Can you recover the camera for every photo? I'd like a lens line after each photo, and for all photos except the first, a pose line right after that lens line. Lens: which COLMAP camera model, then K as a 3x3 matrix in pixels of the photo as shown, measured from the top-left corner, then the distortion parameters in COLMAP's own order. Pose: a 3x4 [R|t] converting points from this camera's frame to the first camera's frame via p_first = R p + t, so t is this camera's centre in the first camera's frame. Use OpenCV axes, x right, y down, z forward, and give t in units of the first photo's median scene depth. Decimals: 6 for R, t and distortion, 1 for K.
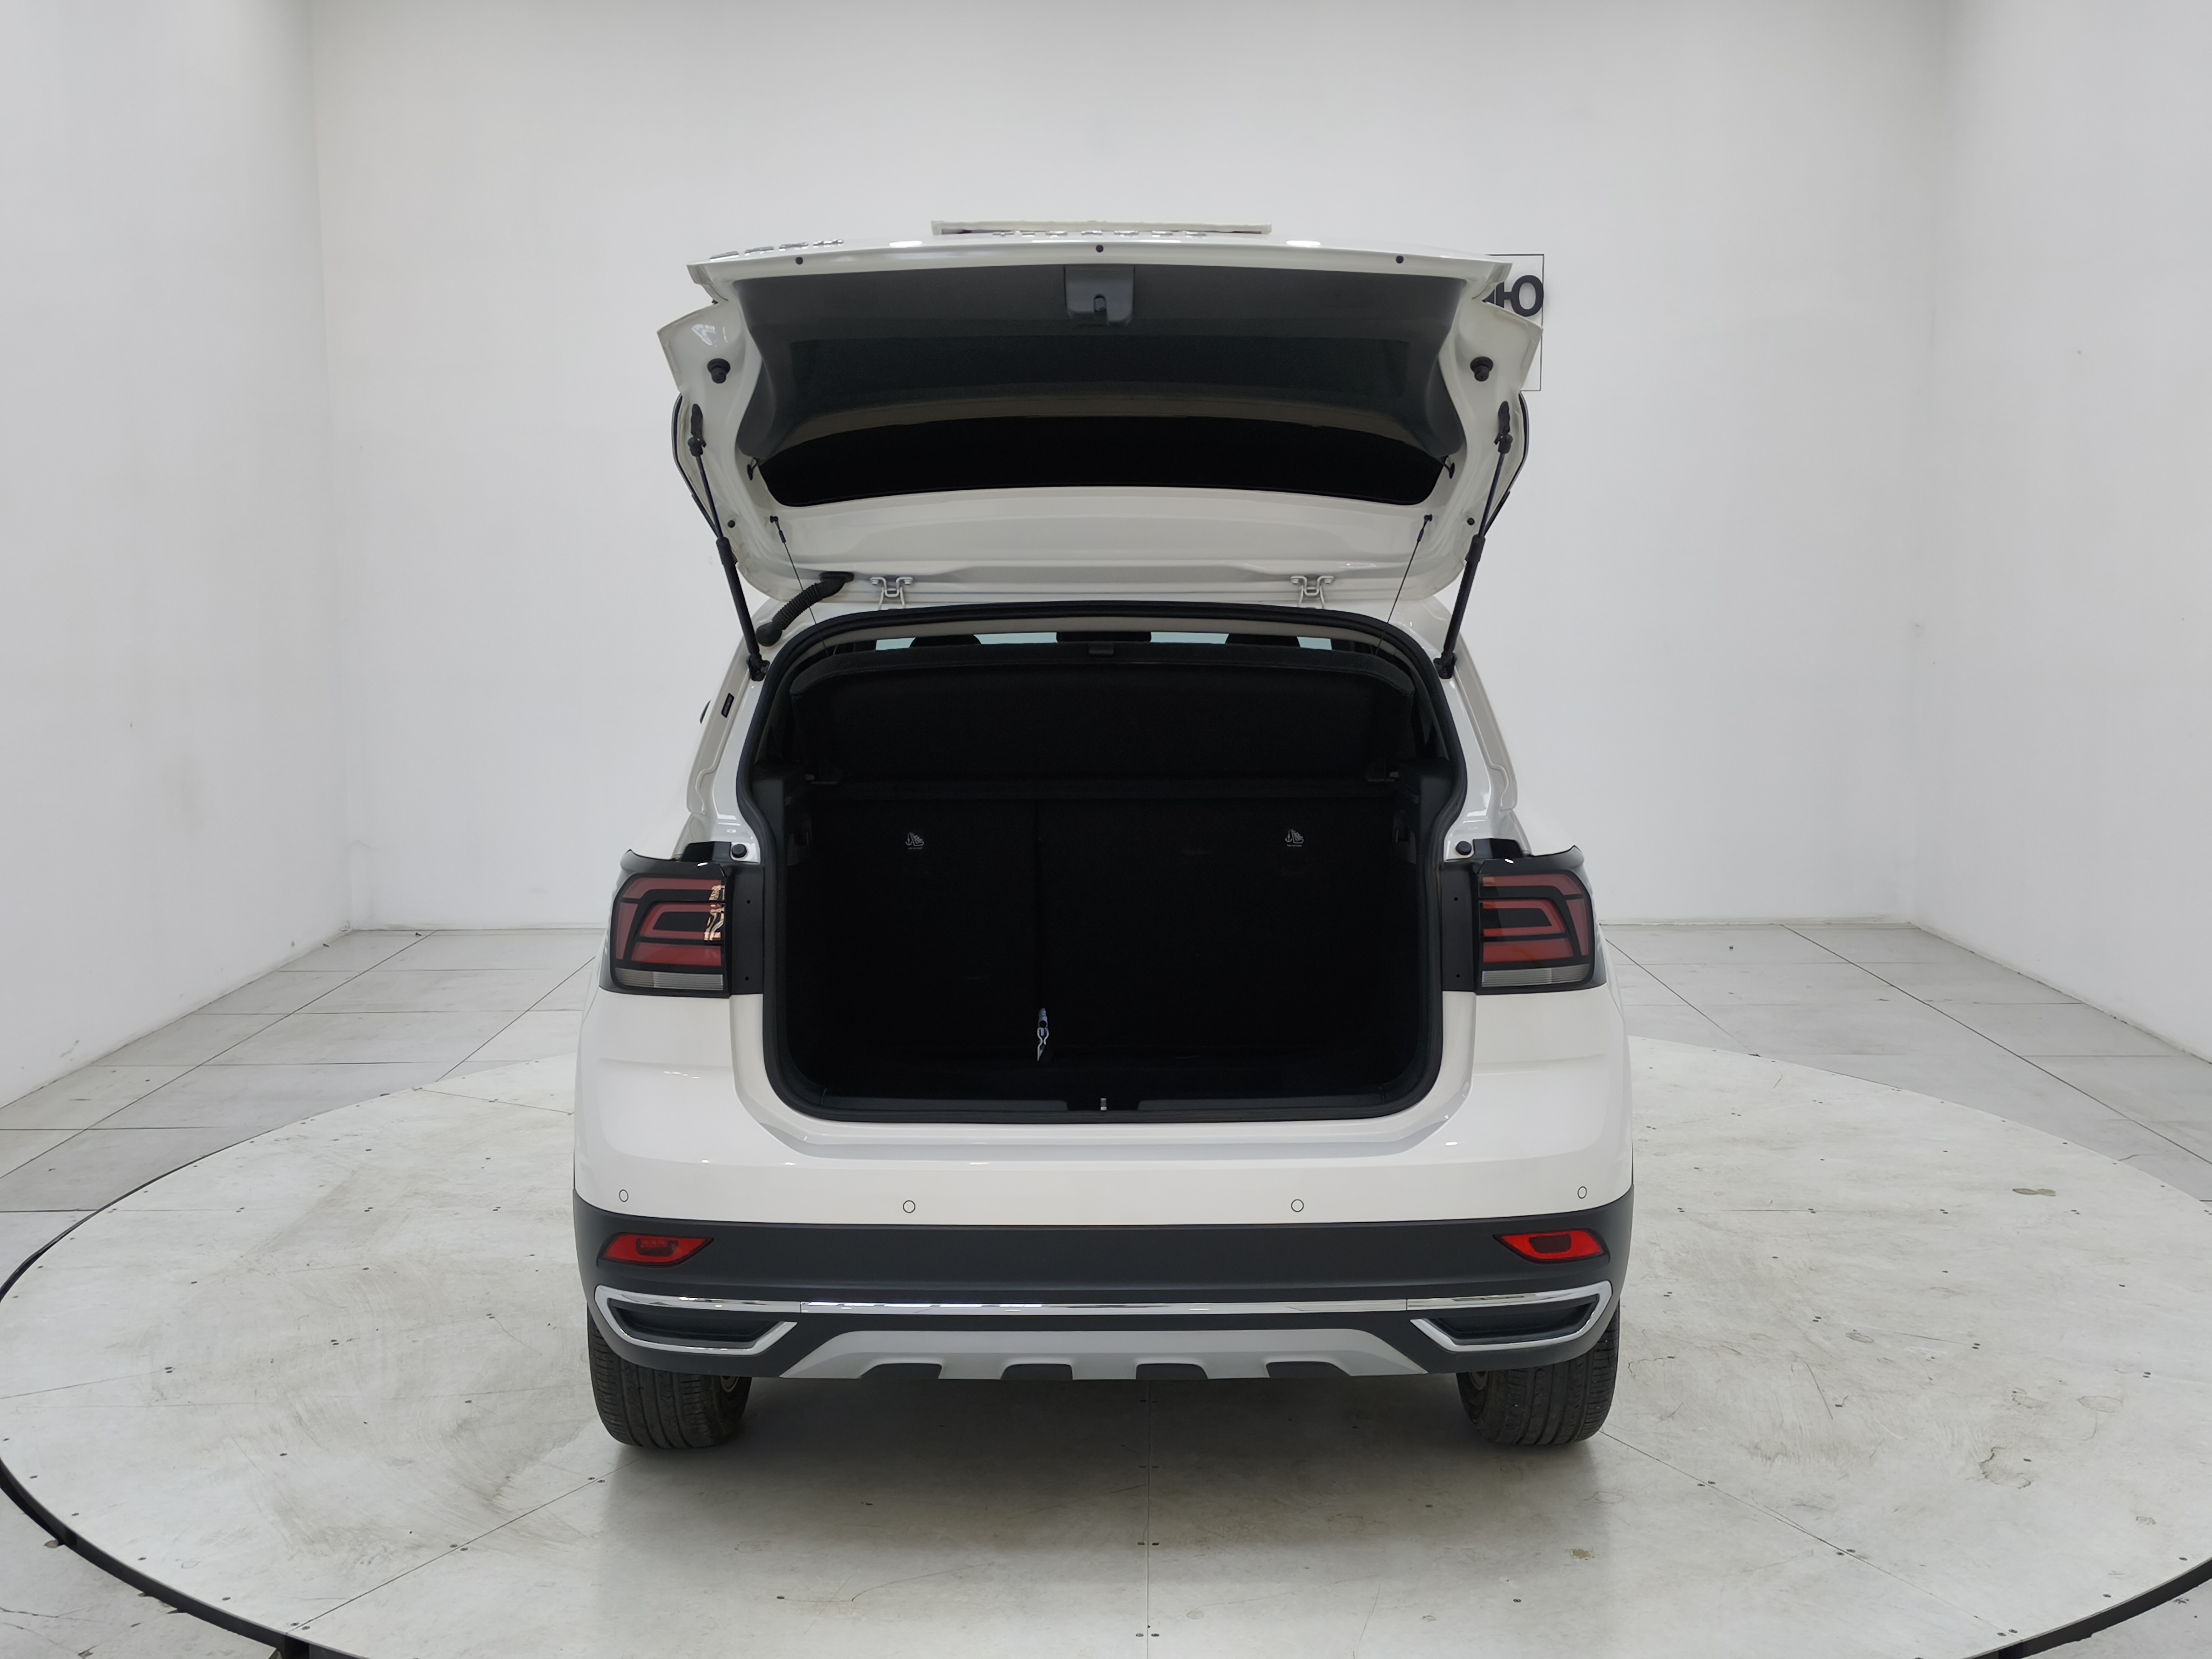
lens RADIAL K [[2276.5, 0, 1123.2], [0, 2276.5, 809.5], [0, 0, 1]] dist [0.028231, 0.000000]
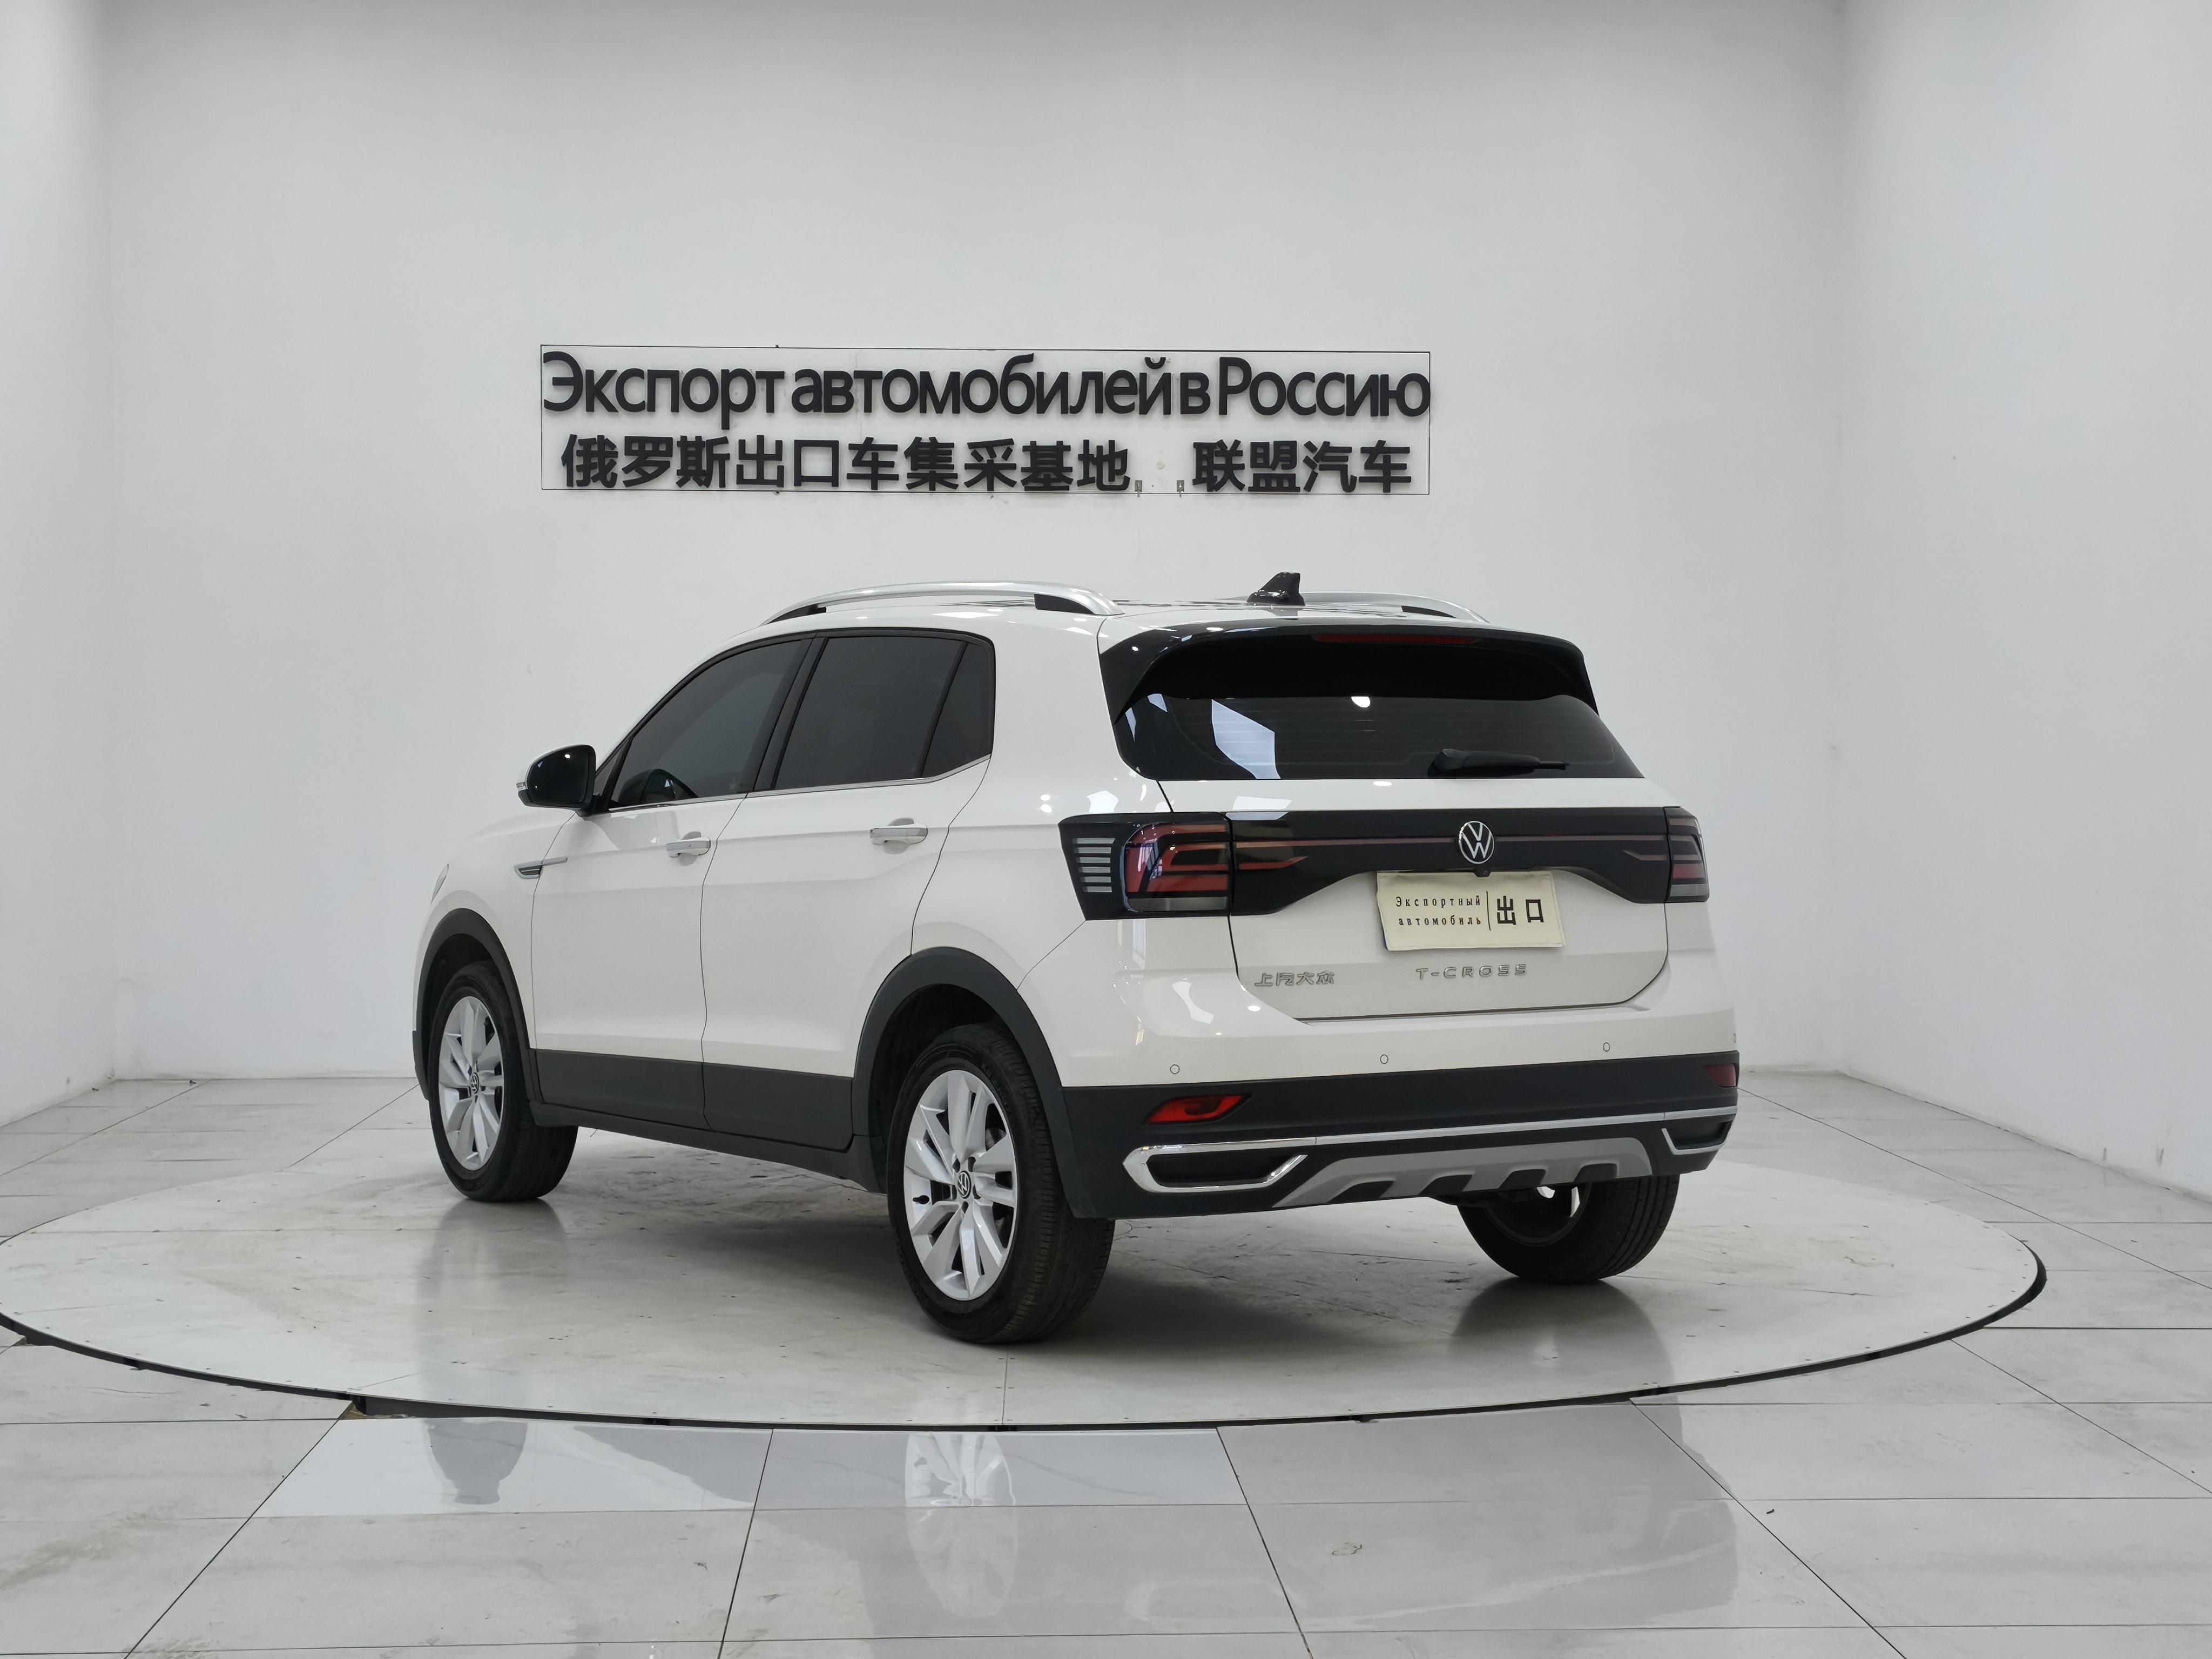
lens RADIAL K [[3866.4, 0, 1116.9], [0, 3866.4, 820.2], [0, 0, 1]] dist [0.014667, 0.000000]
pose [[0.998531, 0.003790, 0.054047, -0.029440], [0.002241, 0.993806, -0.111108, 0.123997], [-0.054134, 0.111066, 0.992338, -0.546866]]
